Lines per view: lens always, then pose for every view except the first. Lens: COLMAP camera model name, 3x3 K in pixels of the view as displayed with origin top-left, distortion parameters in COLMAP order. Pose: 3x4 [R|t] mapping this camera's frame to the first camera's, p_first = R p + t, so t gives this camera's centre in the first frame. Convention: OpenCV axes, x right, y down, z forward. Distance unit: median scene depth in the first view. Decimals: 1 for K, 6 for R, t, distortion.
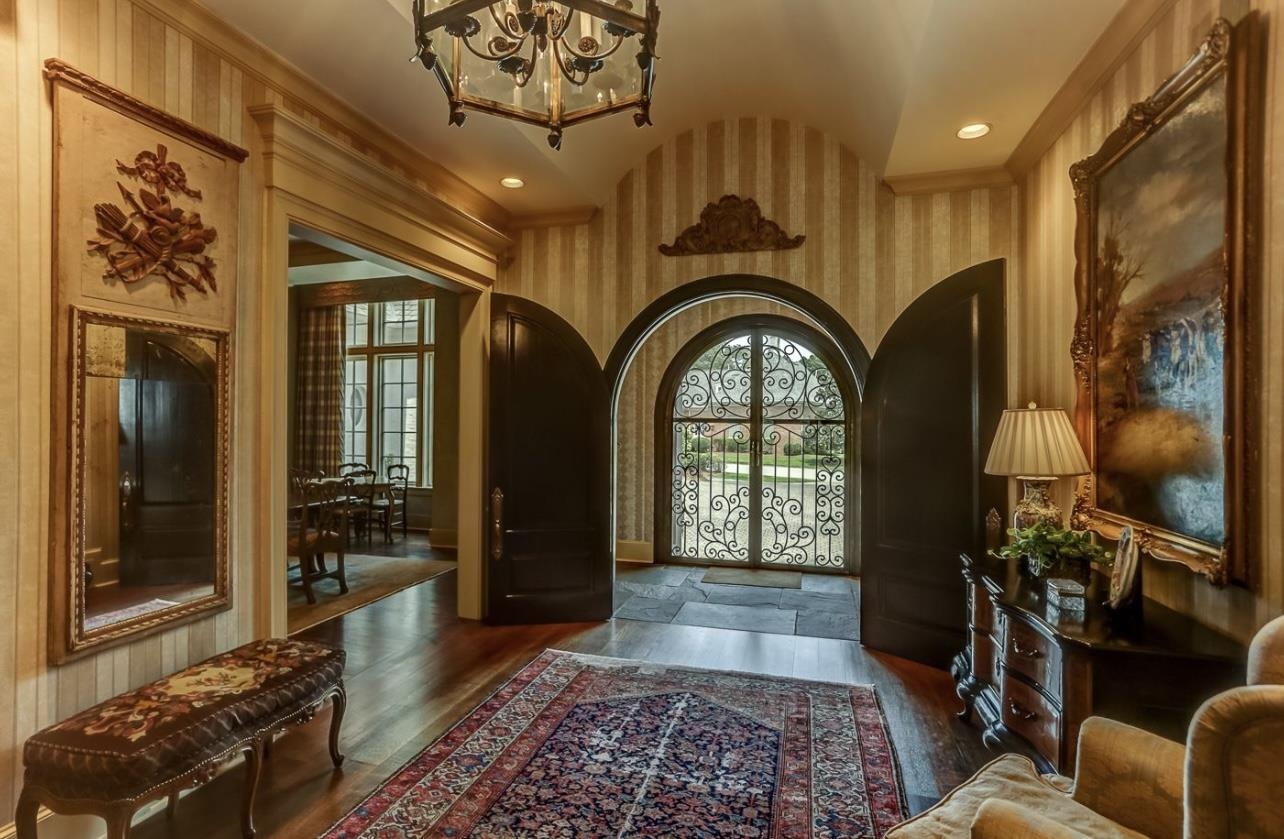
lens RADIAL K [[653.8, 0, 627.9], [0, 653.8, 414.7], [0, 0, 1]] dist [-0.014424, 0.010116]
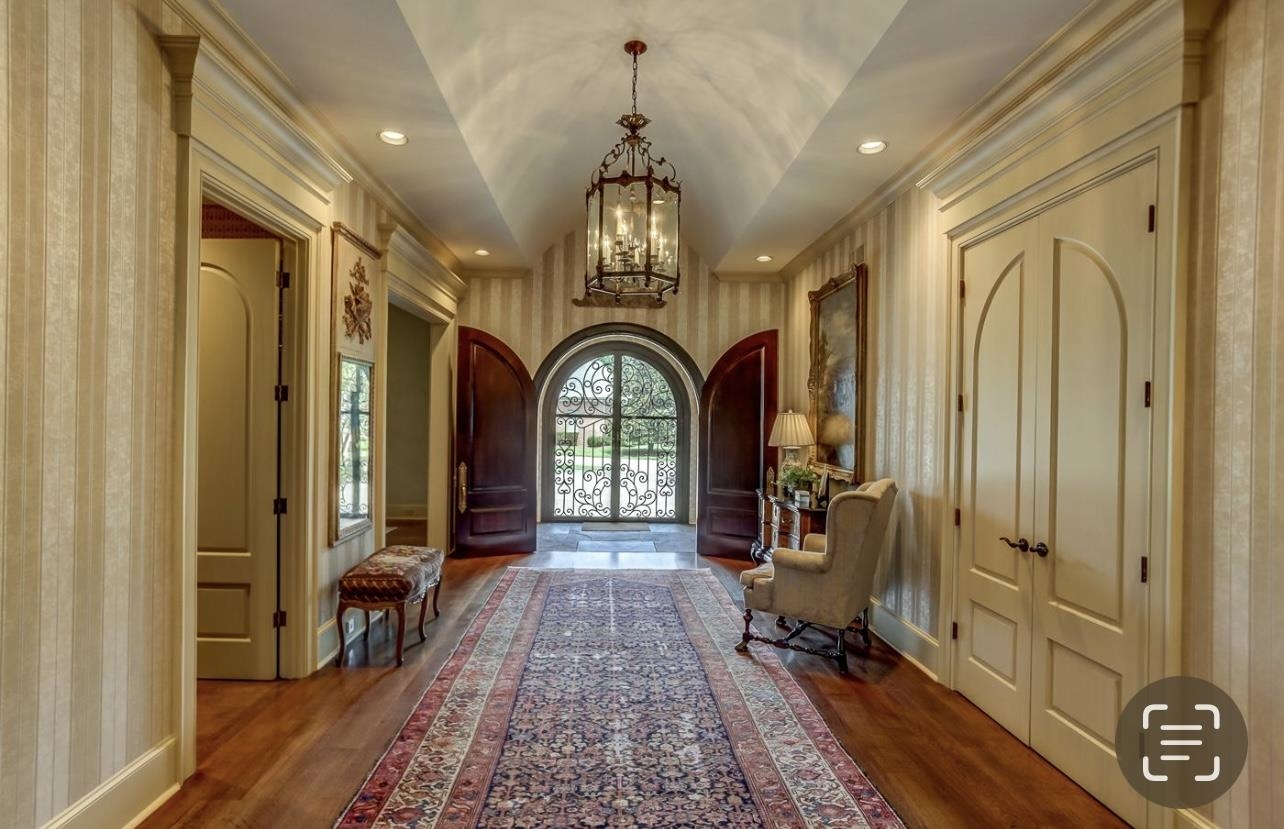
lens RADIAL K [[653.8, 0, 646.3], [0, 653.8, 414.8], [0, 0, 1]] dist [-0.014424, 0.010116]
pose [[0.941388, 0.009810, 0.337183, -0.387153], [-0.013192, 0.999883, 0.007742, -0.011011], [-0.337068, -0.011737, 0.941407, -0.608113]]
